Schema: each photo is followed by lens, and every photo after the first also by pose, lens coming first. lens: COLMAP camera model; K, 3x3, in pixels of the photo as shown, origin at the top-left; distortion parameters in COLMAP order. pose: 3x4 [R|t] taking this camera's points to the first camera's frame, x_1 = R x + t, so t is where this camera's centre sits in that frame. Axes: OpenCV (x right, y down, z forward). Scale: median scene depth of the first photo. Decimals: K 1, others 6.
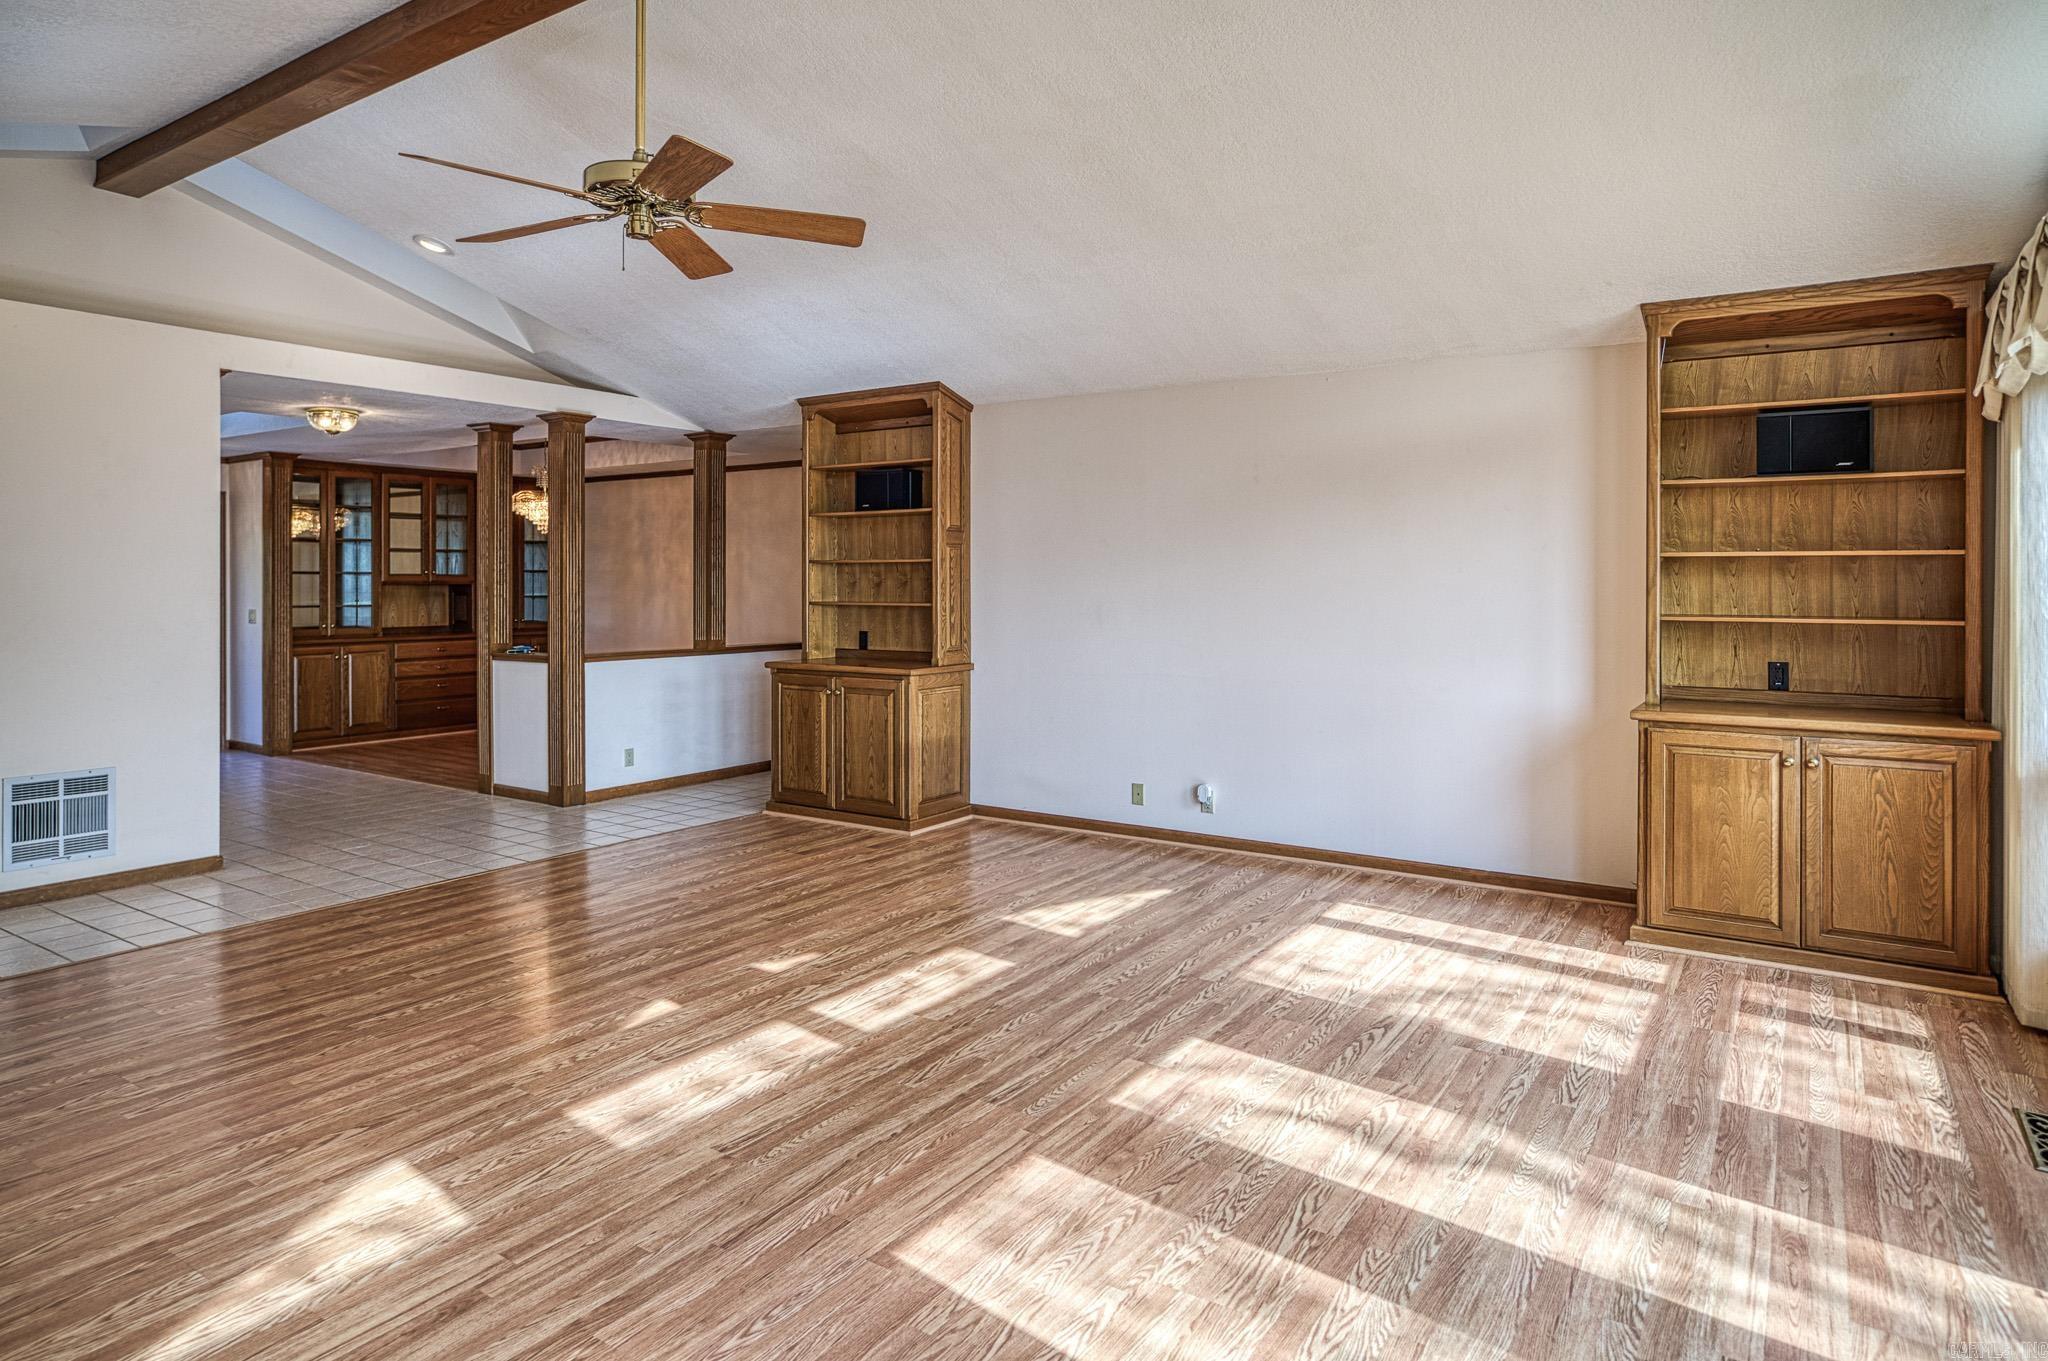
lens RADIAL K [[1188.9, 0, 1069.7], [0, 1188.9, 572.3], [0, 0, 1]] dist [-0.034914, 0.011377]
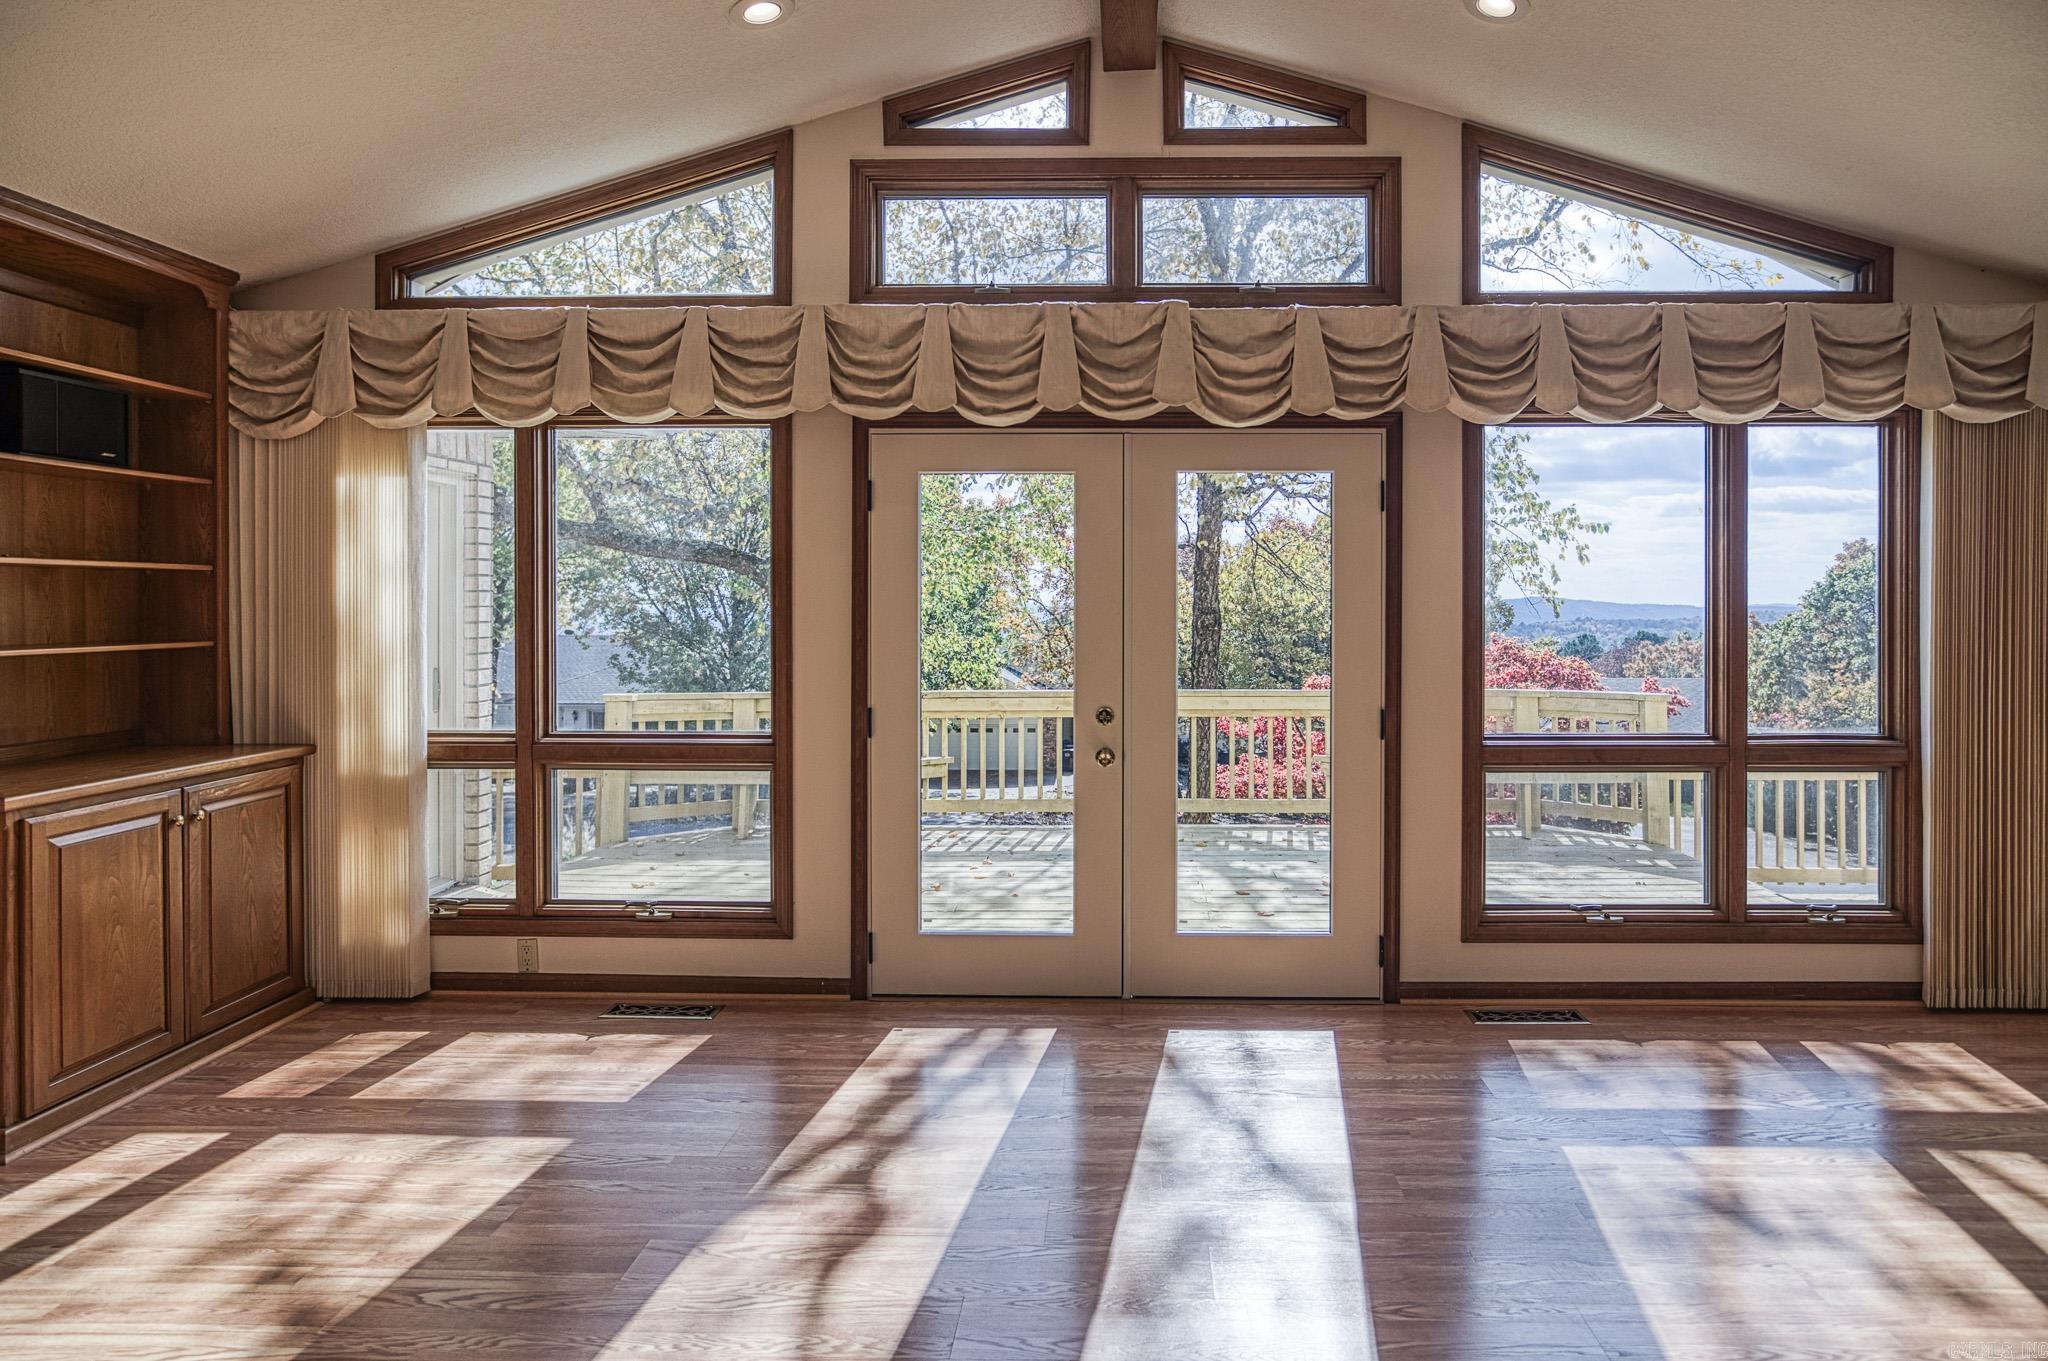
lens RADIAL K [[1188.9, 0, 1086.7], [0, 1188.9, 609.3], [0, 0, 1]] dist [-0.034914, 0.011377]
pose [[-0.512538, -0.008826, 0.858619, -0.507248], [-0.004155, 0.999961, 0.007799, 0.008787], [-0.858654, 0.000429, -0.512555, 1.117384]]
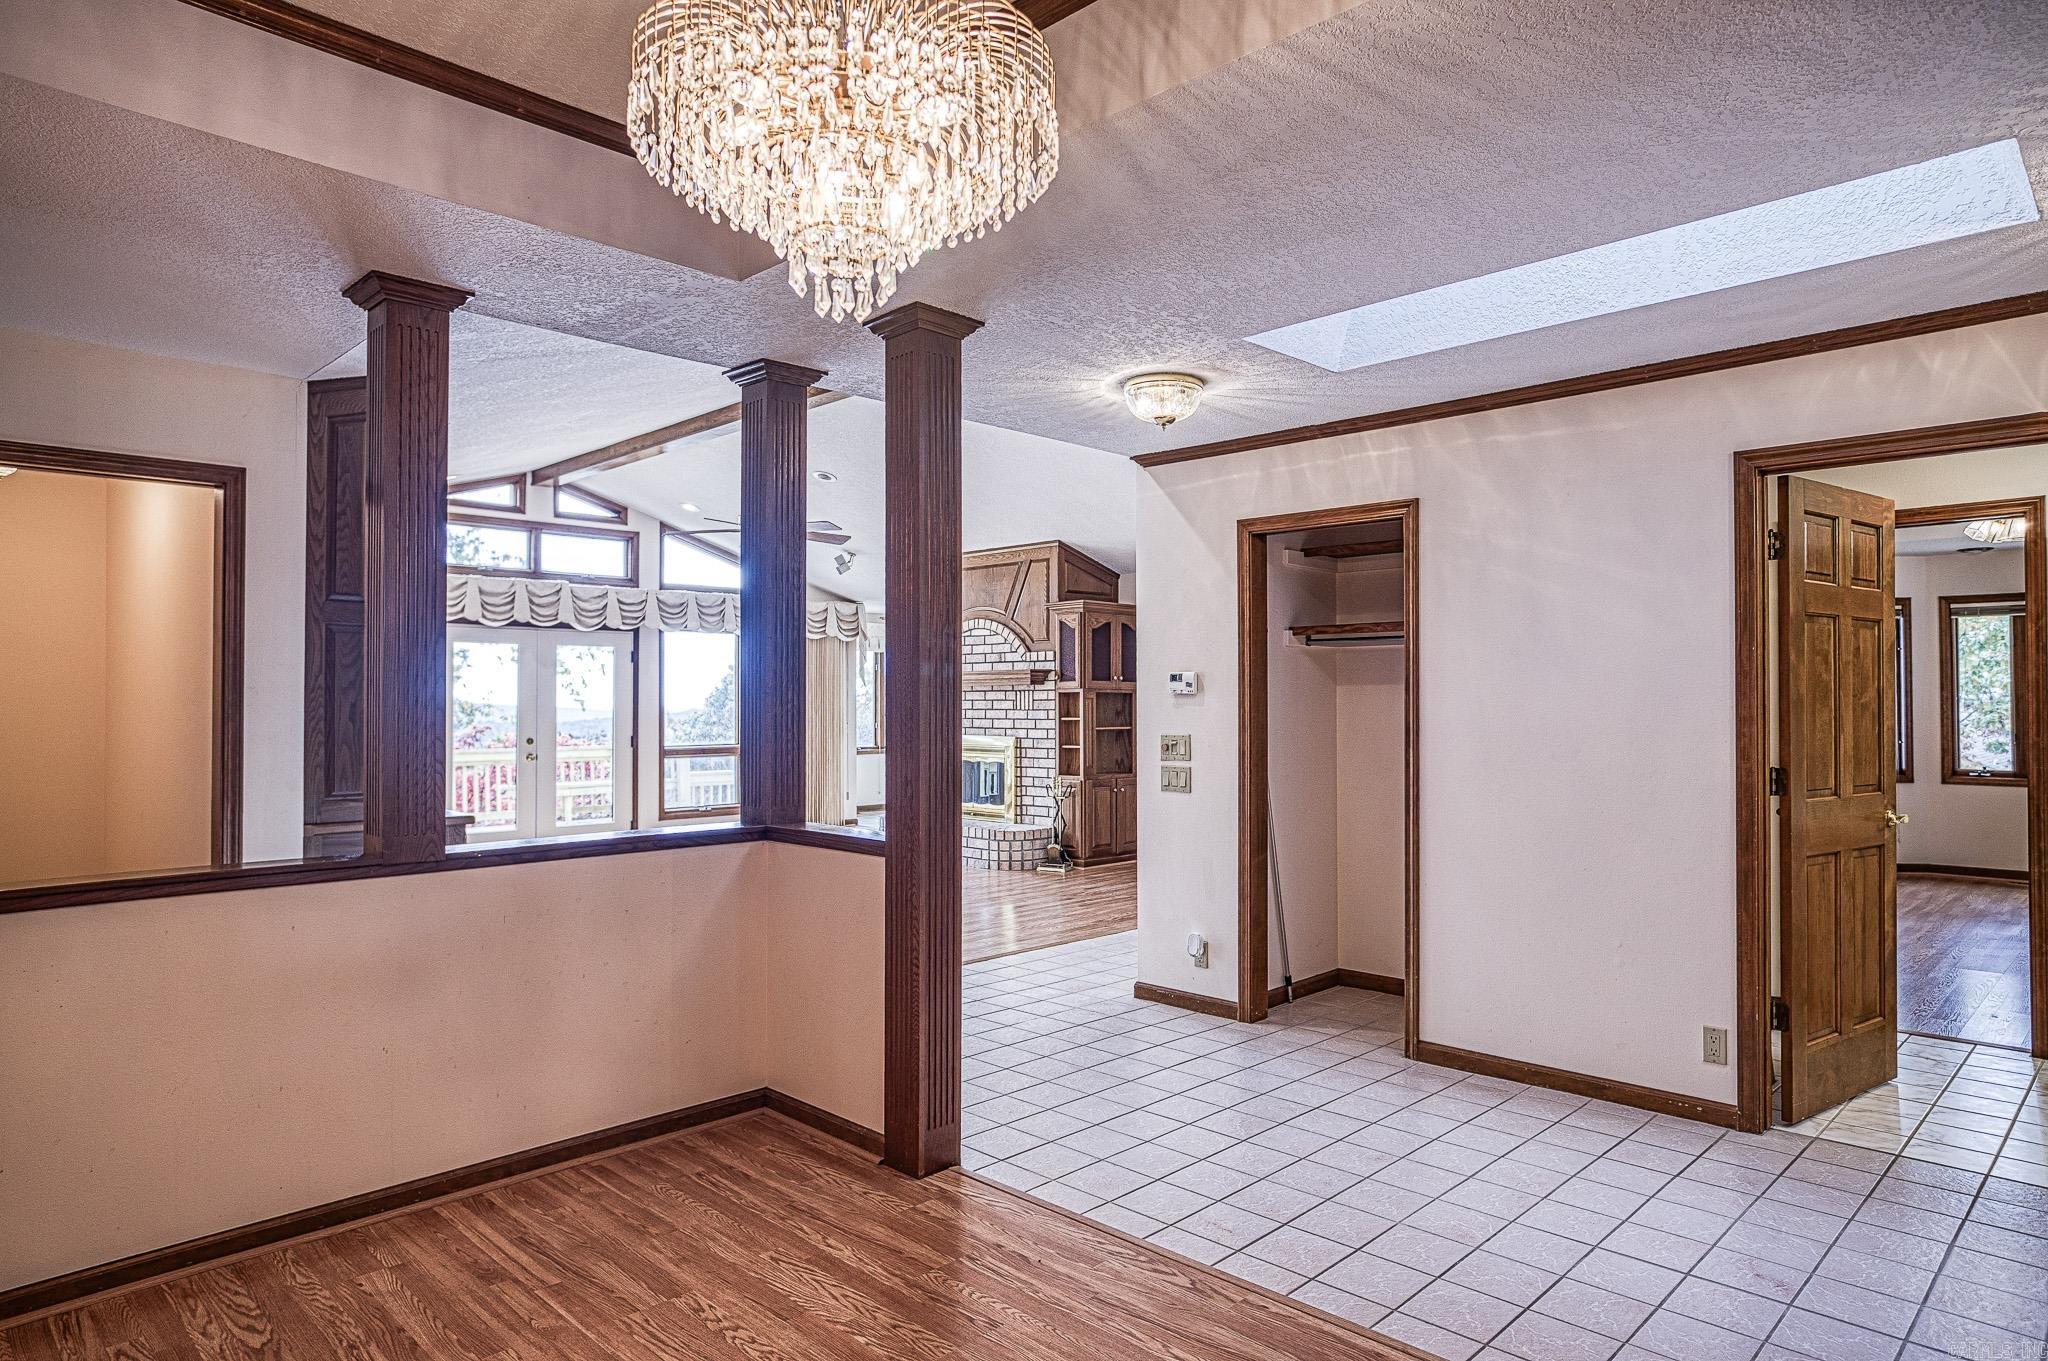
lens RADIAL K [[1188.9, 0, 990.8], [0, 1188.9, 688.6], [0, 0, 1]] dist [-0.034914, 0.011377]
pose [[-0.971136, 0.001460, 0.238521, -1.362149], [-0.001897, 0.999902, -0.013846, 0.032955], [-0.238518, -0.013899, -0.971039, 3.175091]]
